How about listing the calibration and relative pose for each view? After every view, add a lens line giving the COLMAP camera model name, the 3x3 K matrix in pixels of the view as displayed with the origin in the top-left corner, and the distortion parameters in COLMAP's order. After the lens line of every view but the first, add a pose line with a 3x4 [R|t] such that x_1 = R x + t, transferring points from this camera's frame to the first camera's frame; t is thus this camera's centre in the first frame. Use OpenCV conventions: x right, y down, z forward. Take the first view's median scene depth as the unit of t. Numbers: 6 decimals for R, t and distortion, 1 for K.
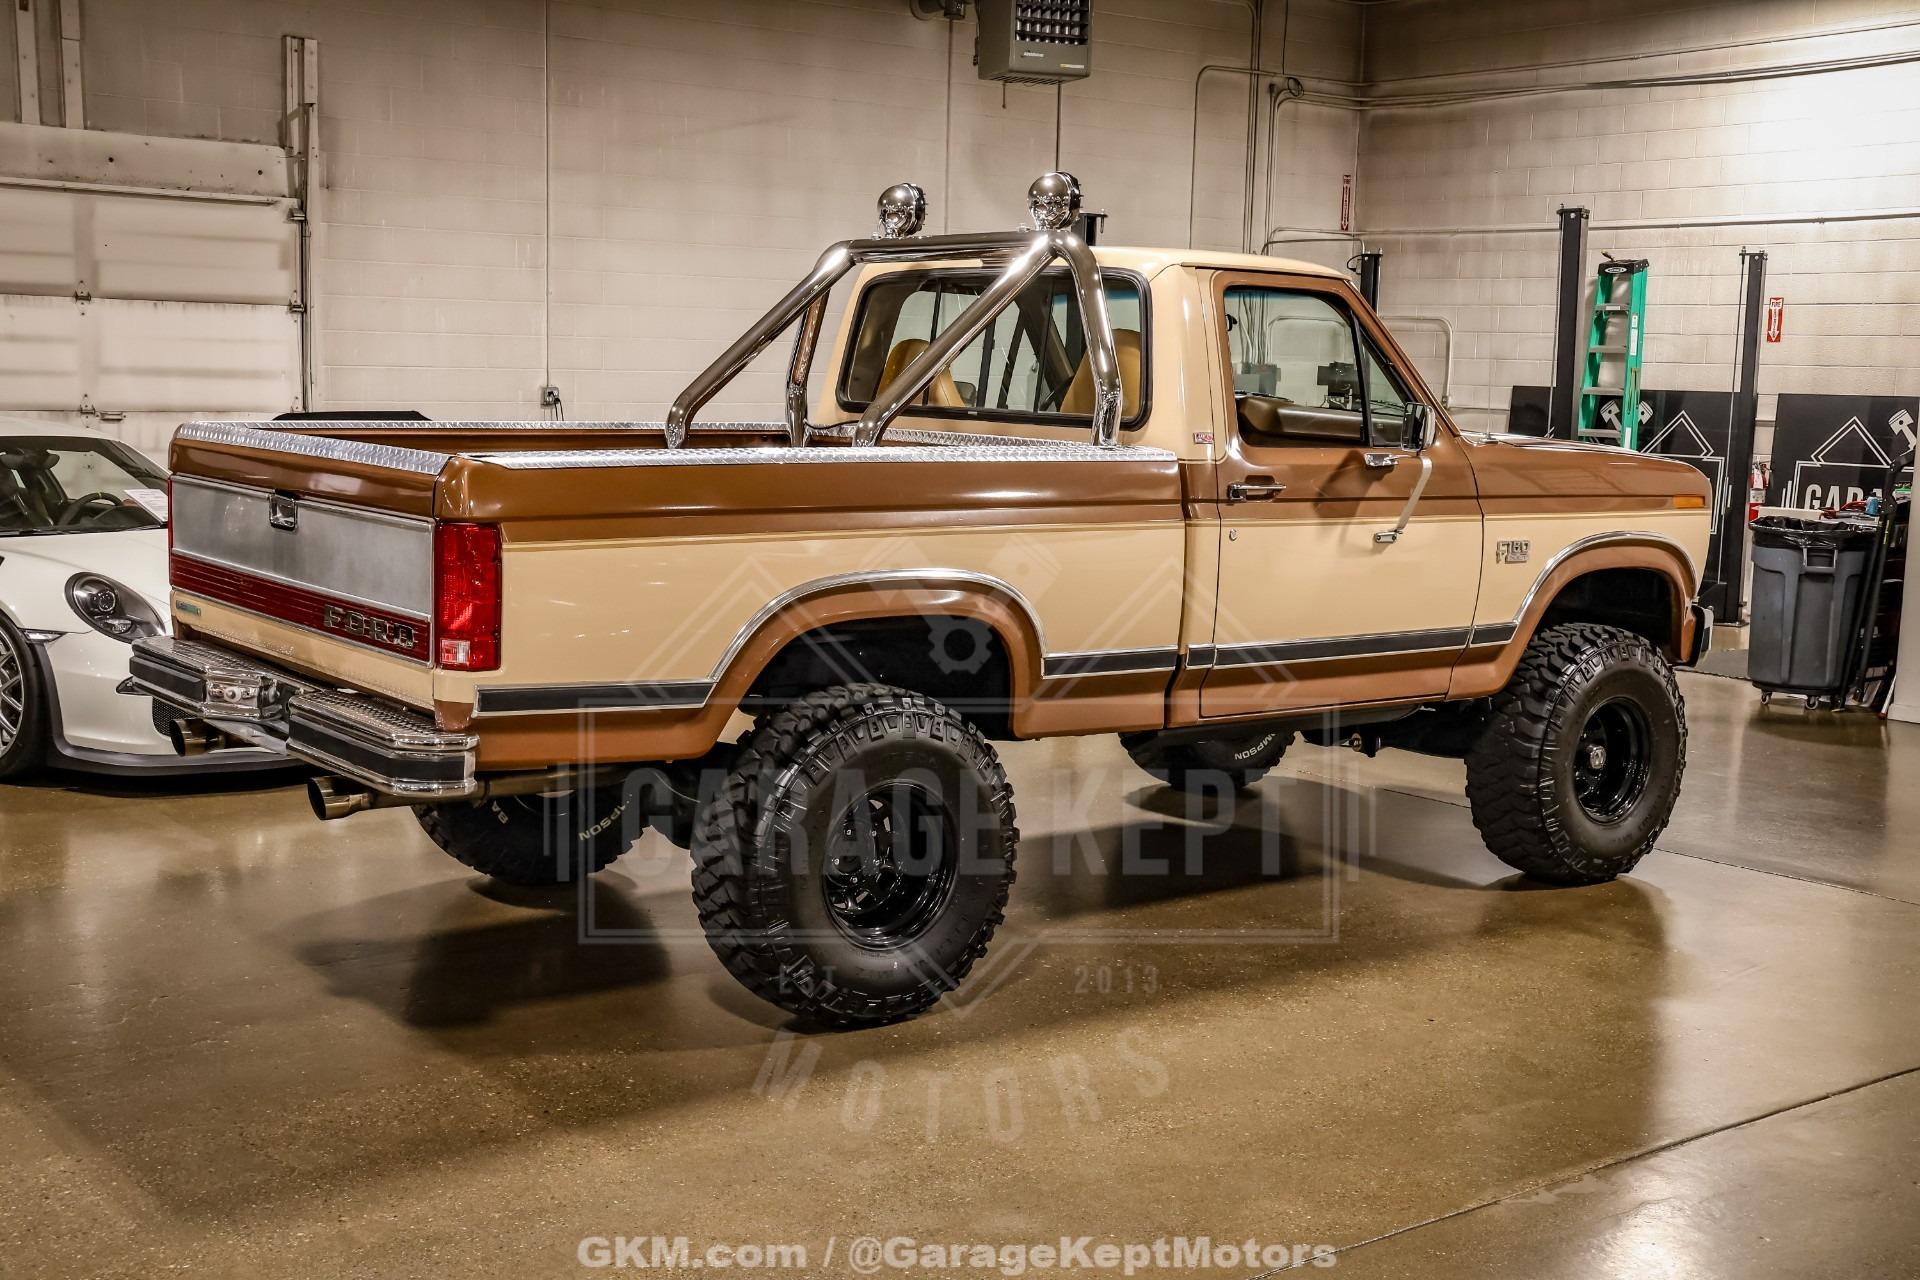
lens RADIAL K [[2197.5, 0, 960.0], [0, 2197.5, 640.0], [0, 0, 1]] dist [0.017544, 0.071359]
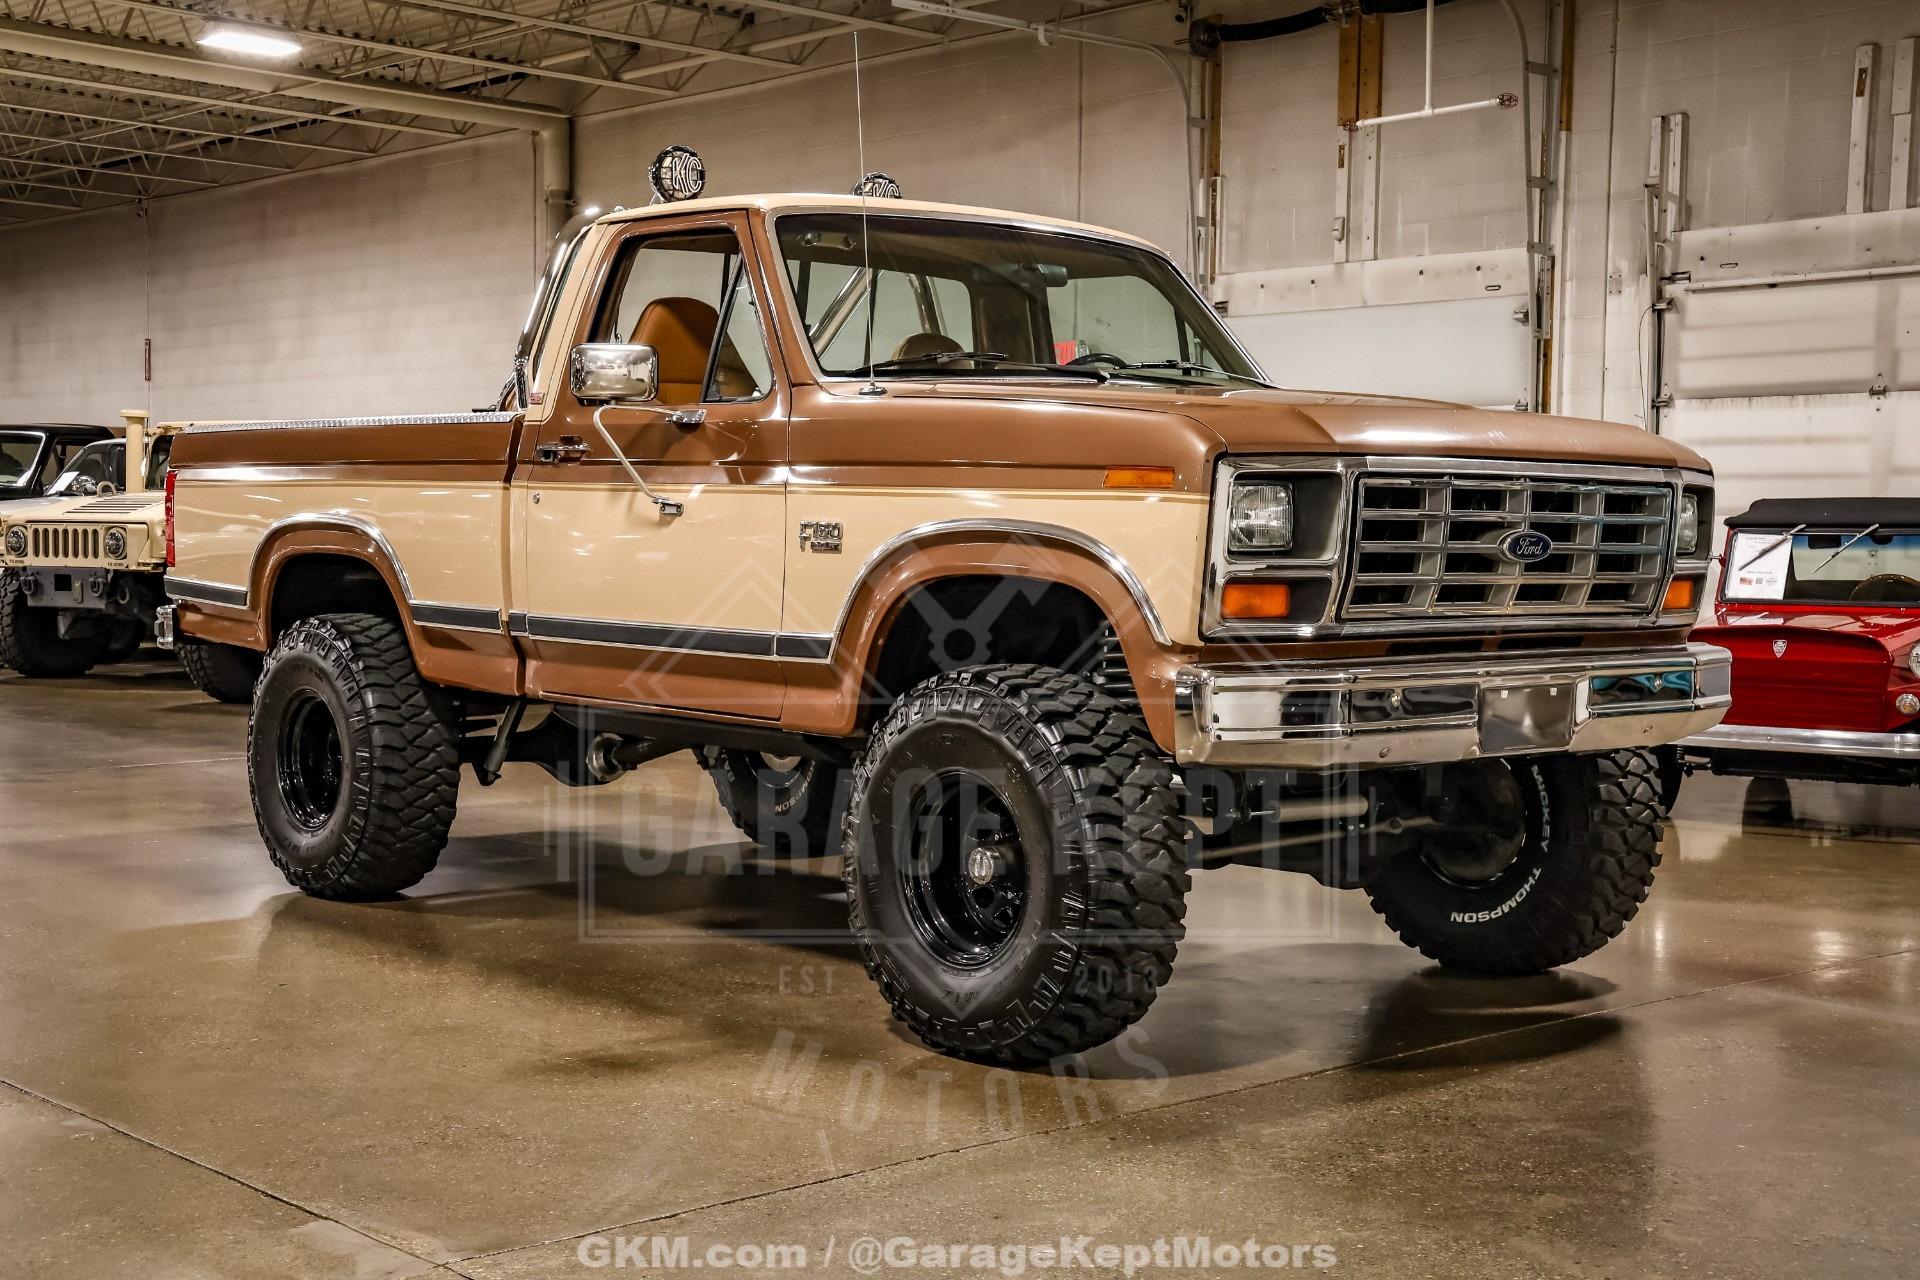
lens RADIAL K [[2479.0, 0, 960.0], [0, 2479.0, 640.0], [0, 0, 1]] dist [0.015756, 0.412108]
pose [[0.069041, 0.020854, -0.997396, 0.979045], [-0.138254, 0.990334, 0.011136, -0.019476], [0.987987, 0.137125, 0.071257, 0.900202]]
